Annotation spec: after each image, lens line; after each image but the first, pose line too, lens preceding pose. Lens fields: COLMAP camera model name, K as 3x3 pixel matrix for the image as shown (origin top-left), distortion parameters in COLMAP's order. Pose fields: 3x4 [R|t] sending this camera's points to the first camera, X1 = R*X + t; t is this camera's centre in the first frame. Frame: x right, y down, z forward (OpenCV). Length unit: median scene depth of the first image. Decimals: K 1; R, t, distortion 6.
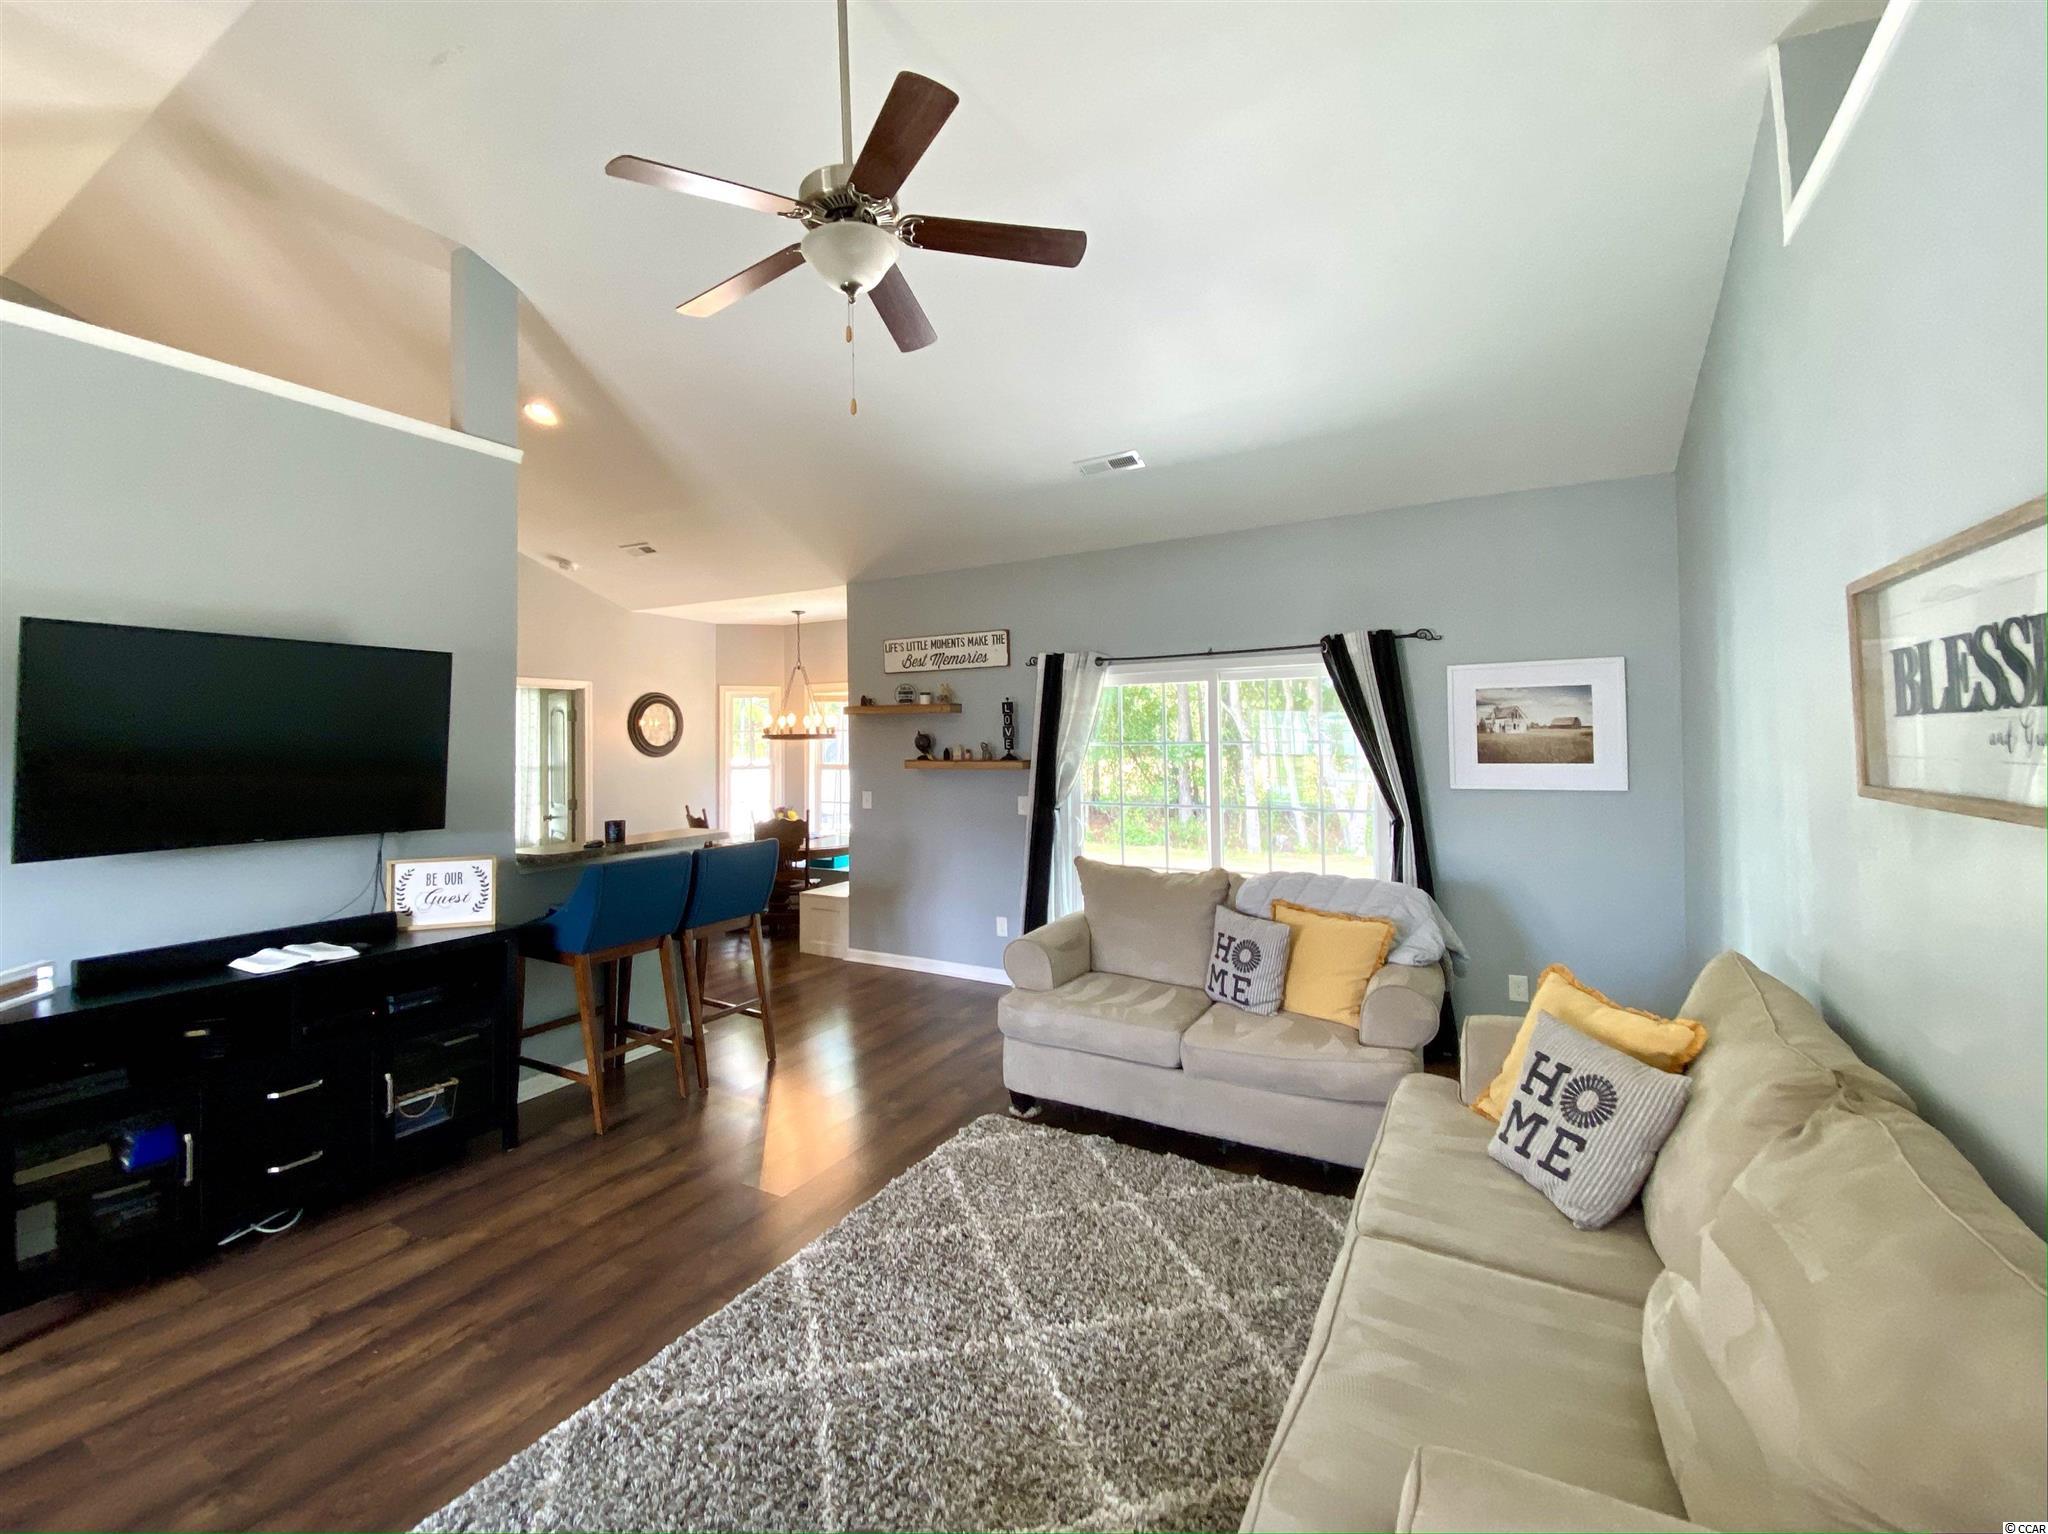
lens RADIAL K [[910.2, 0, 1045.7], [0, 910.2, 700.0], [0, 0, 1]] dist [-0.001663, -0.000510]
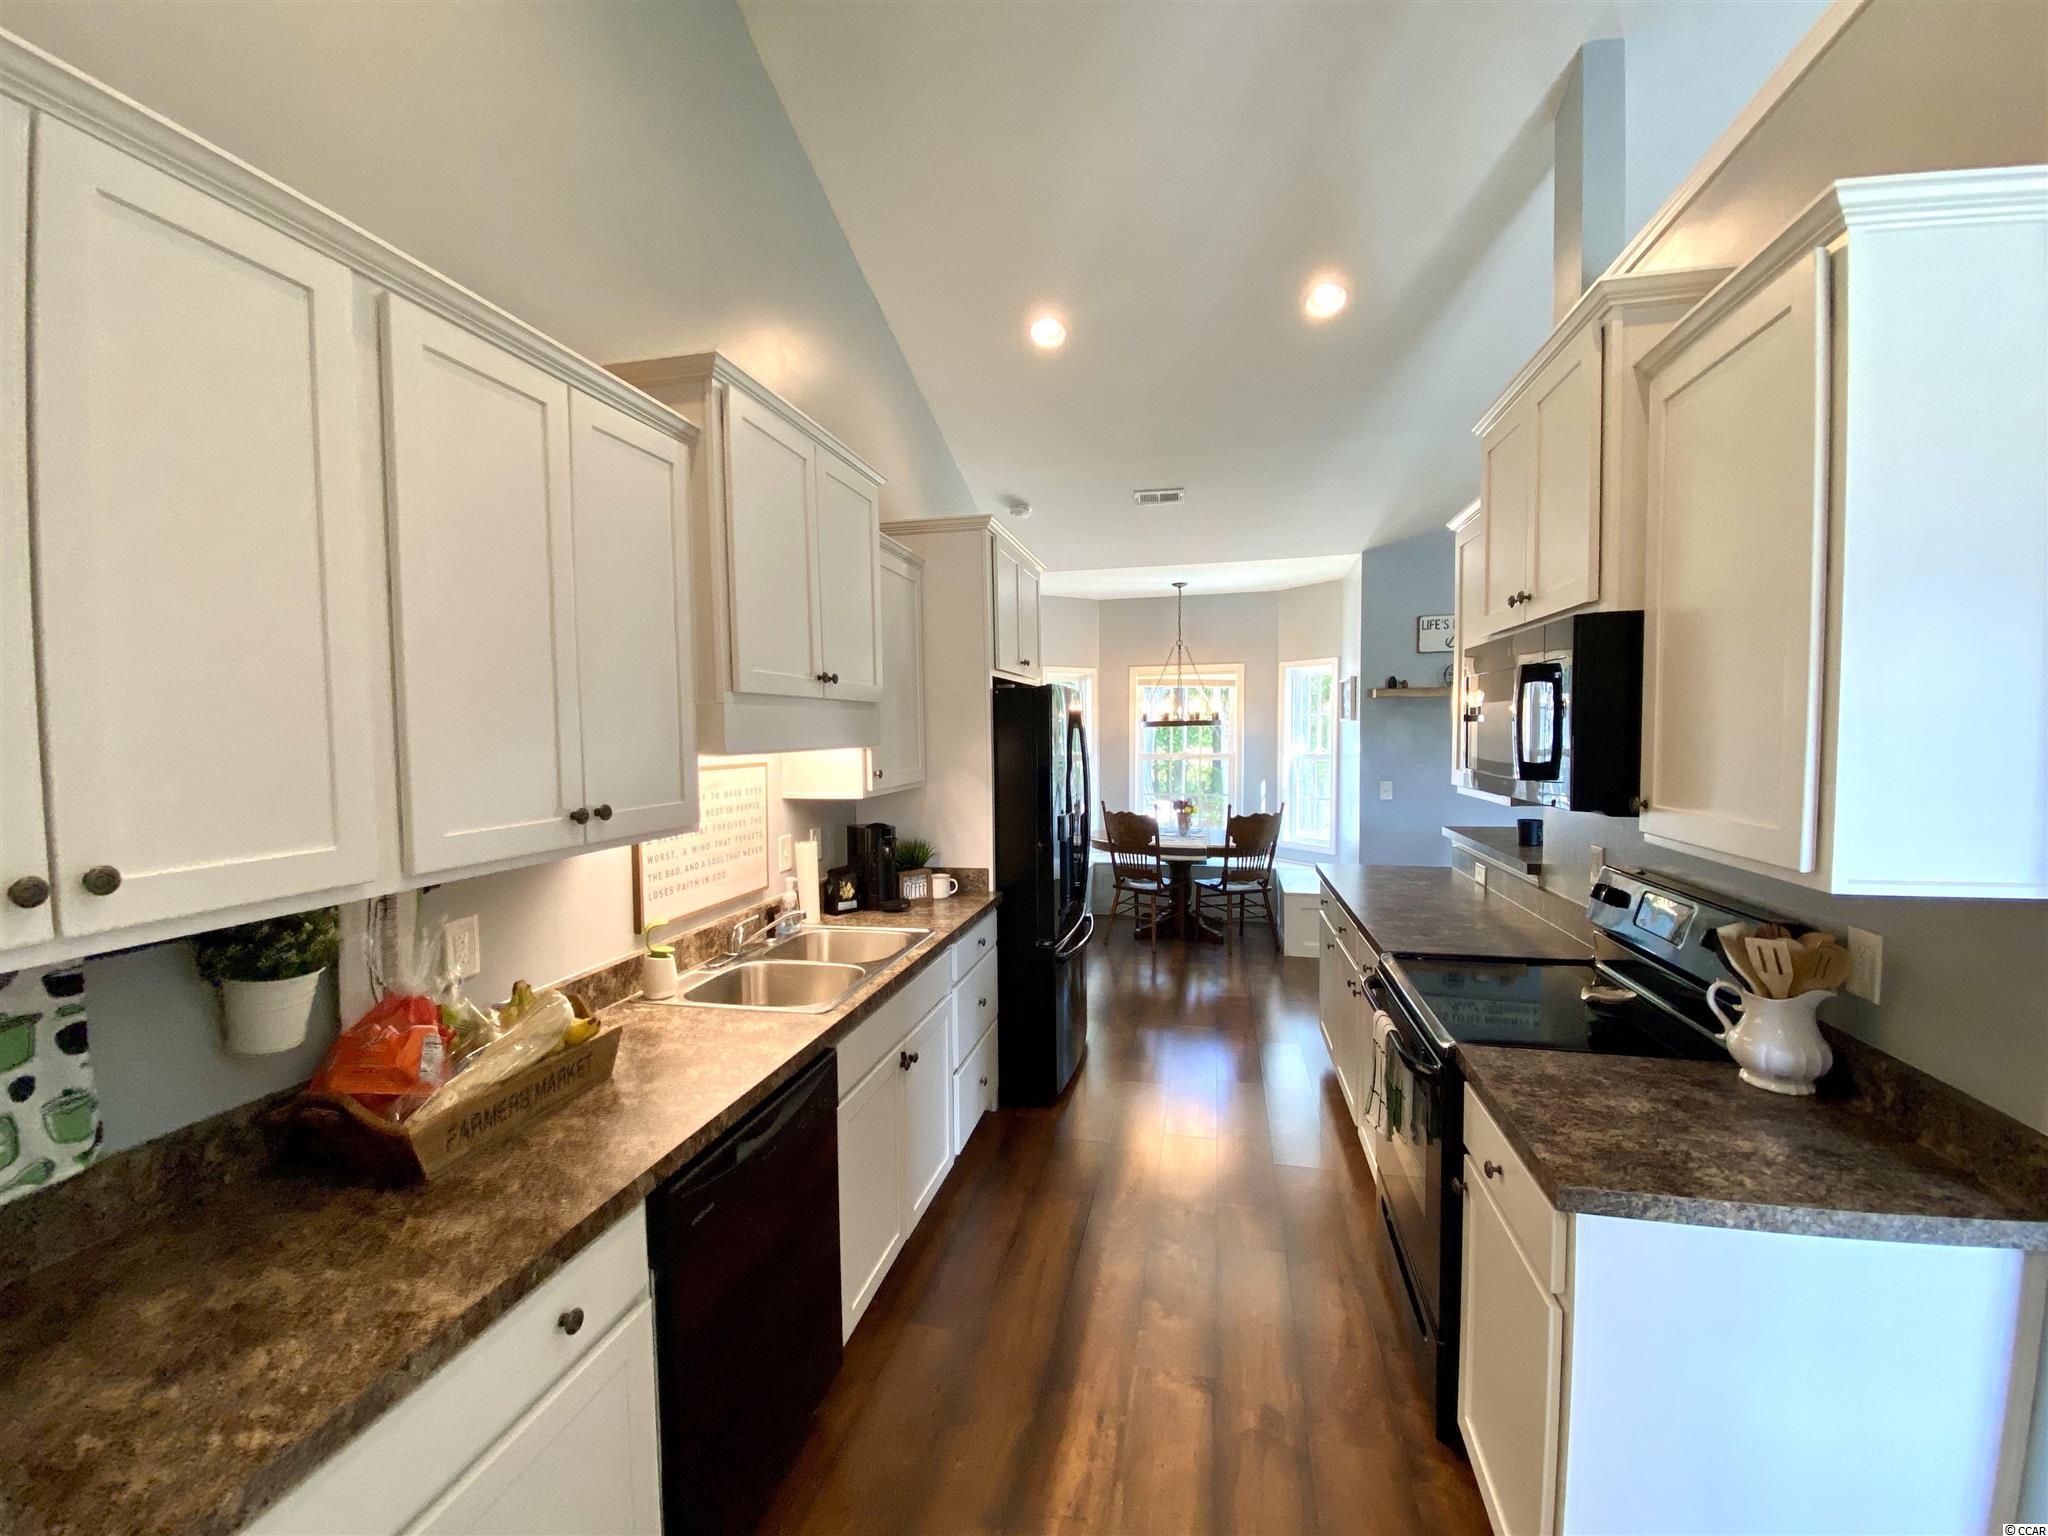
lens RADIAL K [[825.6, 0, 1026.7], [0, 825.6, 771.1], [0, 0, 1]] dist [-0.017657, -0.006531]
pose [[0.954969, -0.018877, 0.296104, -1.154598], [-0.008477, 0.995831, 0.090824, 0.025513], [-0.296584, -0.089244, 0.950828, 0.449586]]
